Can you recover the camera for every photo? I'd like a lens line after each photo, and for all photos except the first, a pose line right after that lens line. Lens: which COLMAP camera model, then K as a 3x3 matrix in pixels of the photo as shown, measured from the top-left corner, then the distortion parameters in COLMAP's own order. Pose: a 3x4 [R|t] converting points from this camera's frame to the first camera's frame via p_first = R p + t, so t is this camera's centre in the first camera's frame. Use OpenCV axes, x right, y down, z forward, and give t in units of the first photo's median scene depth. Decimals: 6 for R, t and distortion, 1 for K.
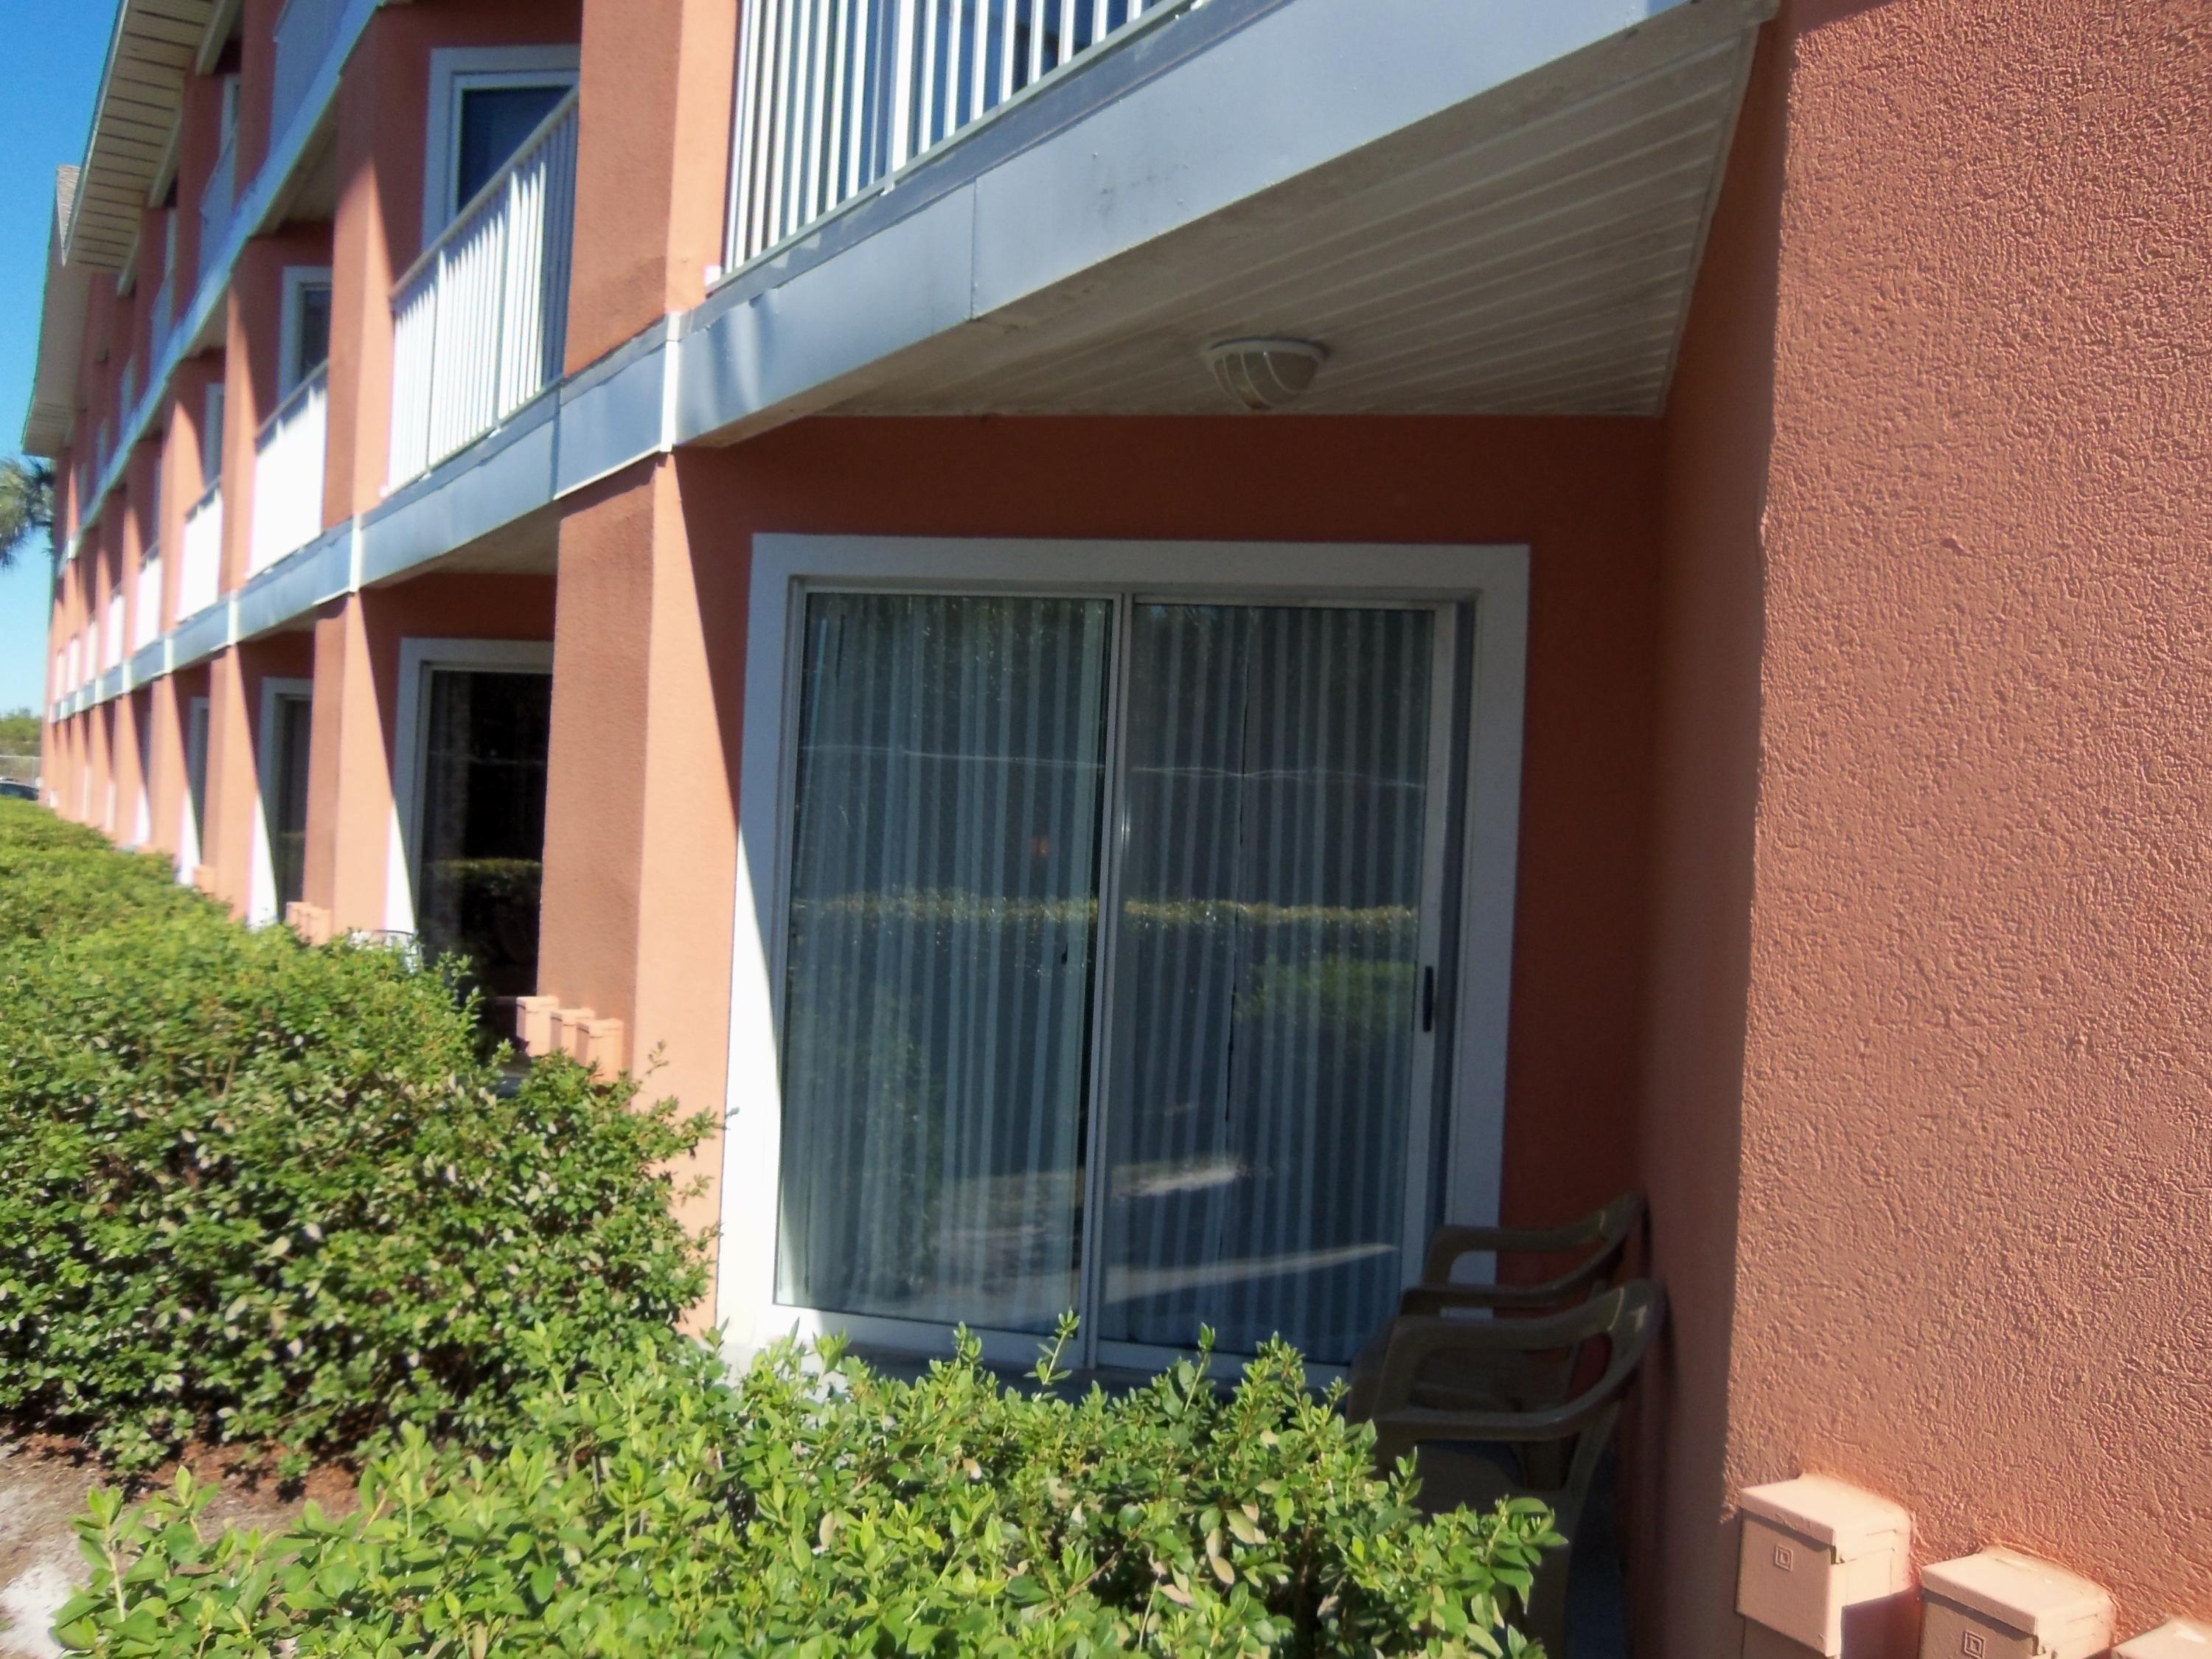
lens RADIAL K [[1873.9, 0, 1106.0], [0, 1873.9, 829.5], [0, 0, 1]] dist [-0.047424, 0.104177]
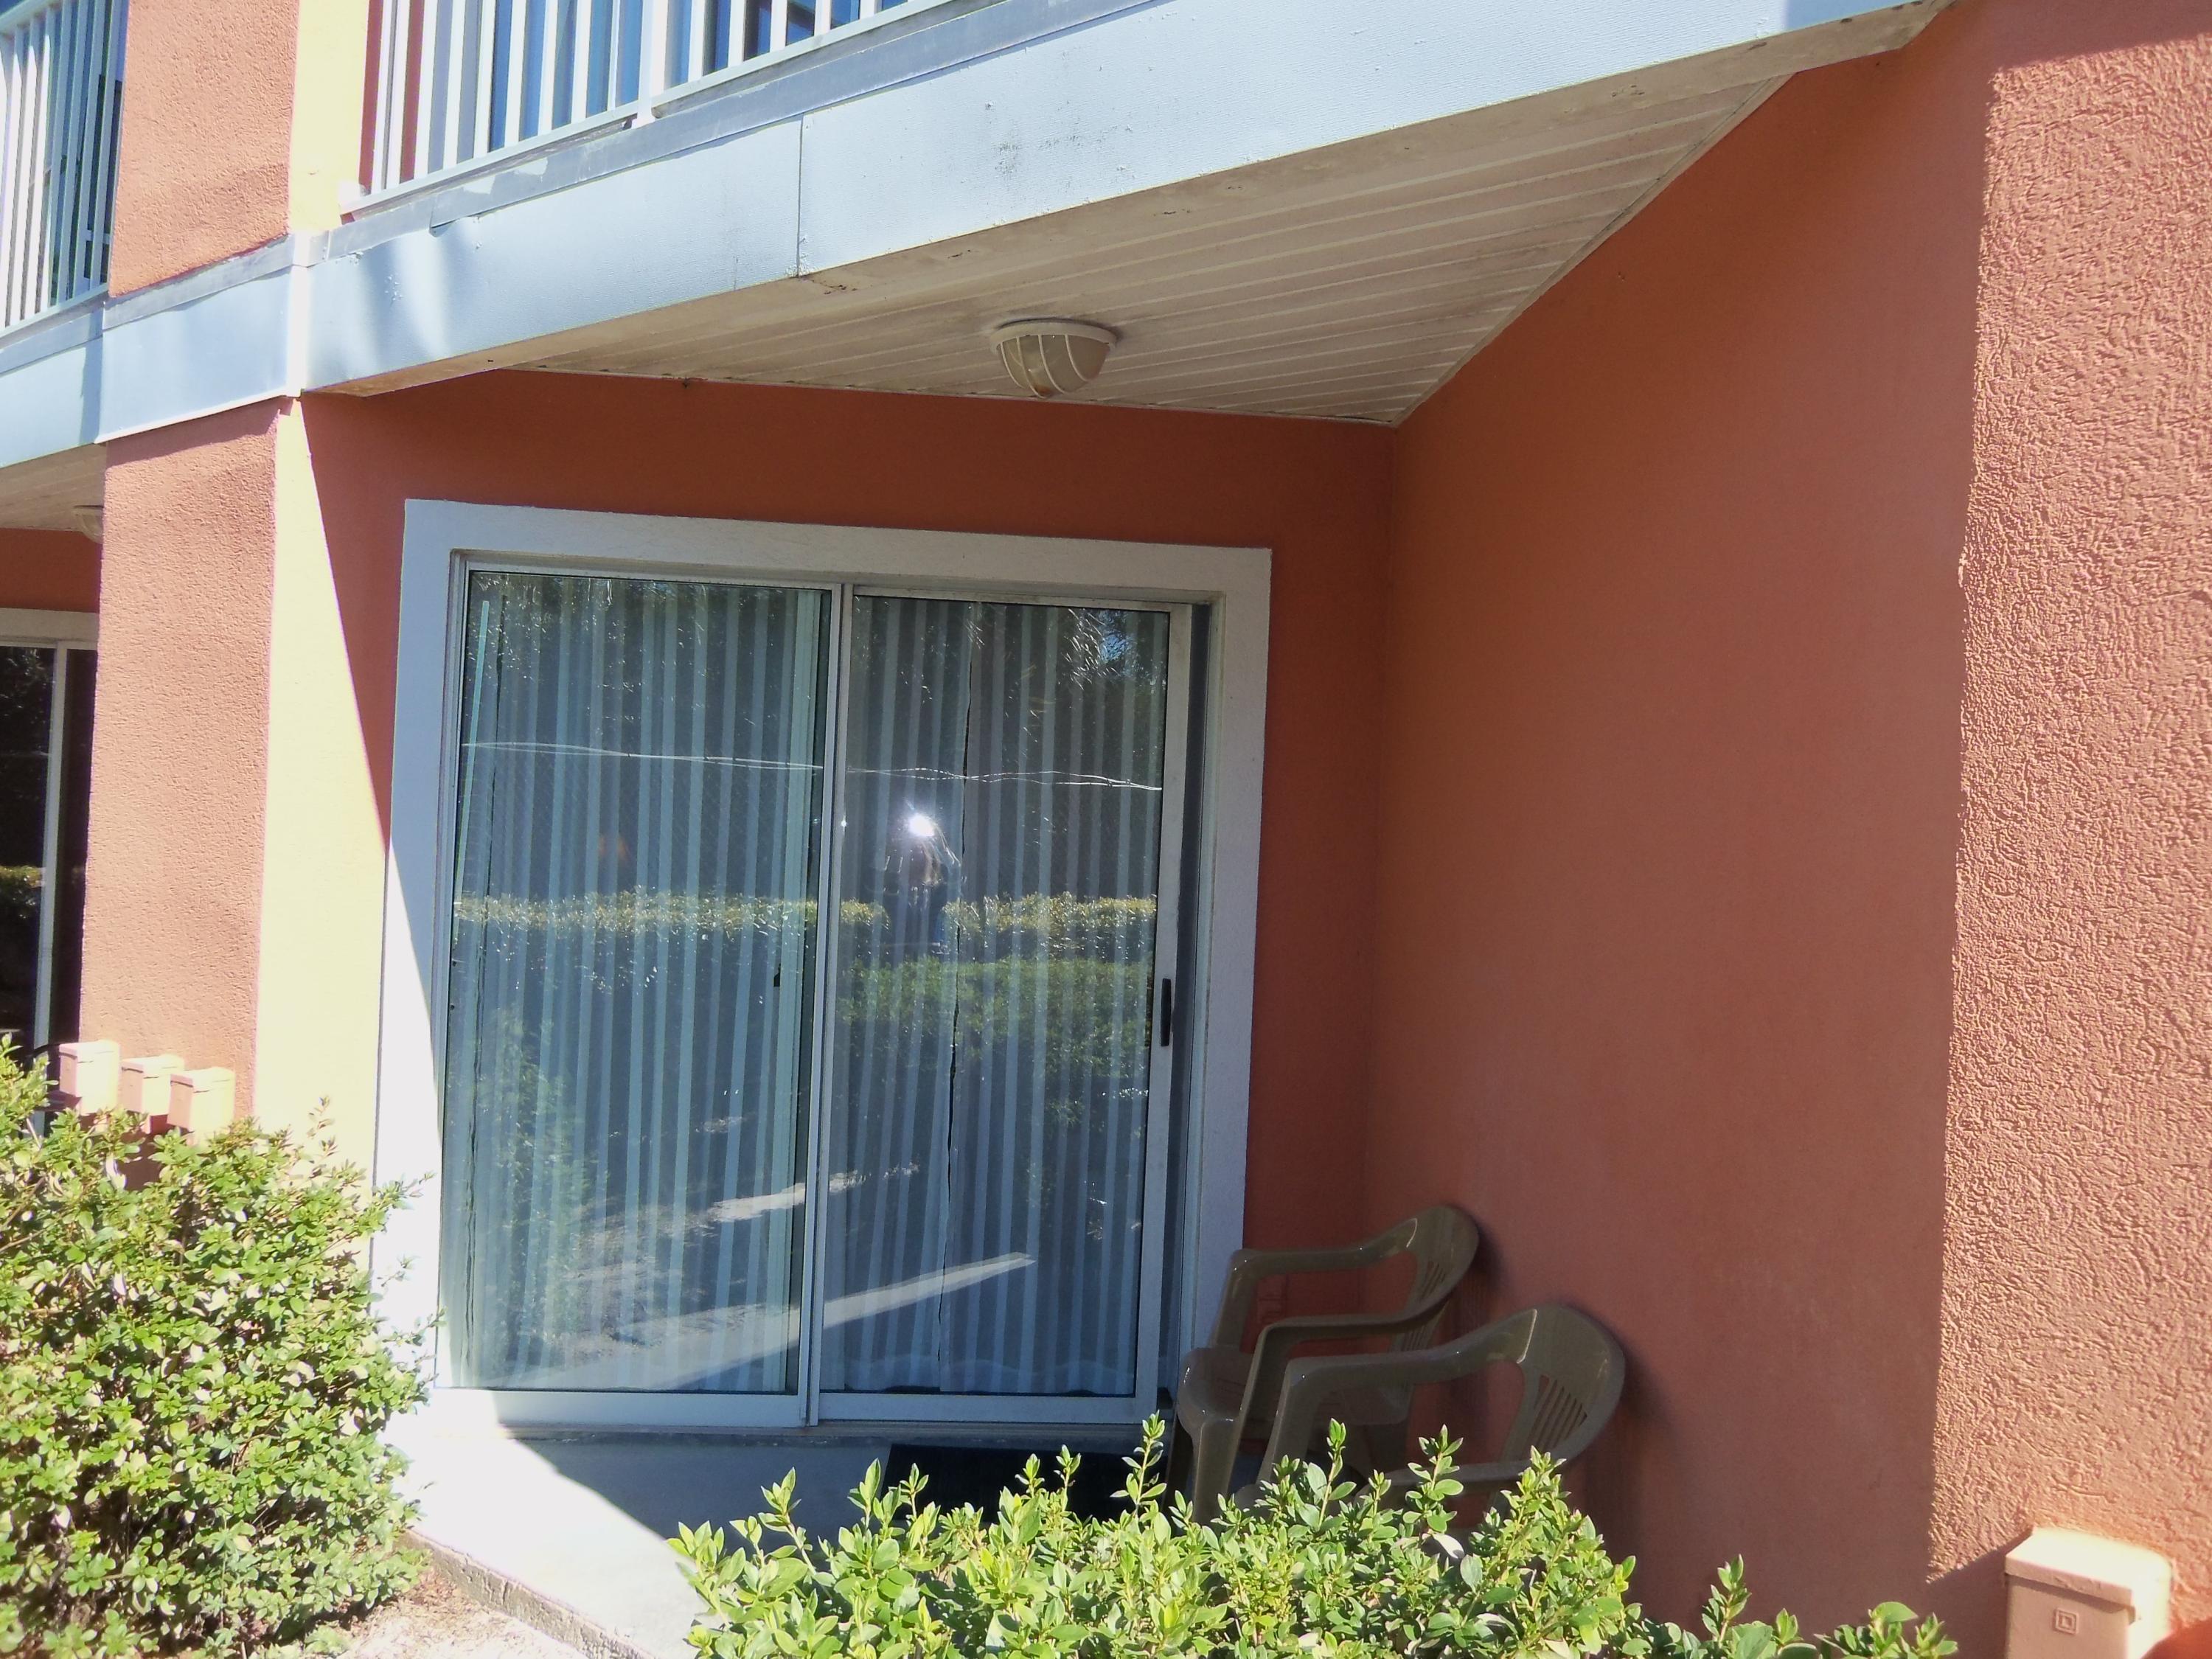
lens RADIAL K [[1868.4, 0, 1106.0], [0, 1868.4, 829.5], [0, 0, 1]] dist [-0.015485, 0.017987]
pose [[0.949849, -0.007473, 0.312620, -0.210454], [0.004022, 0.999924, 0.011683, -0.020629], [-0.312684, -0.009840, 0.949806, 0.113617]]
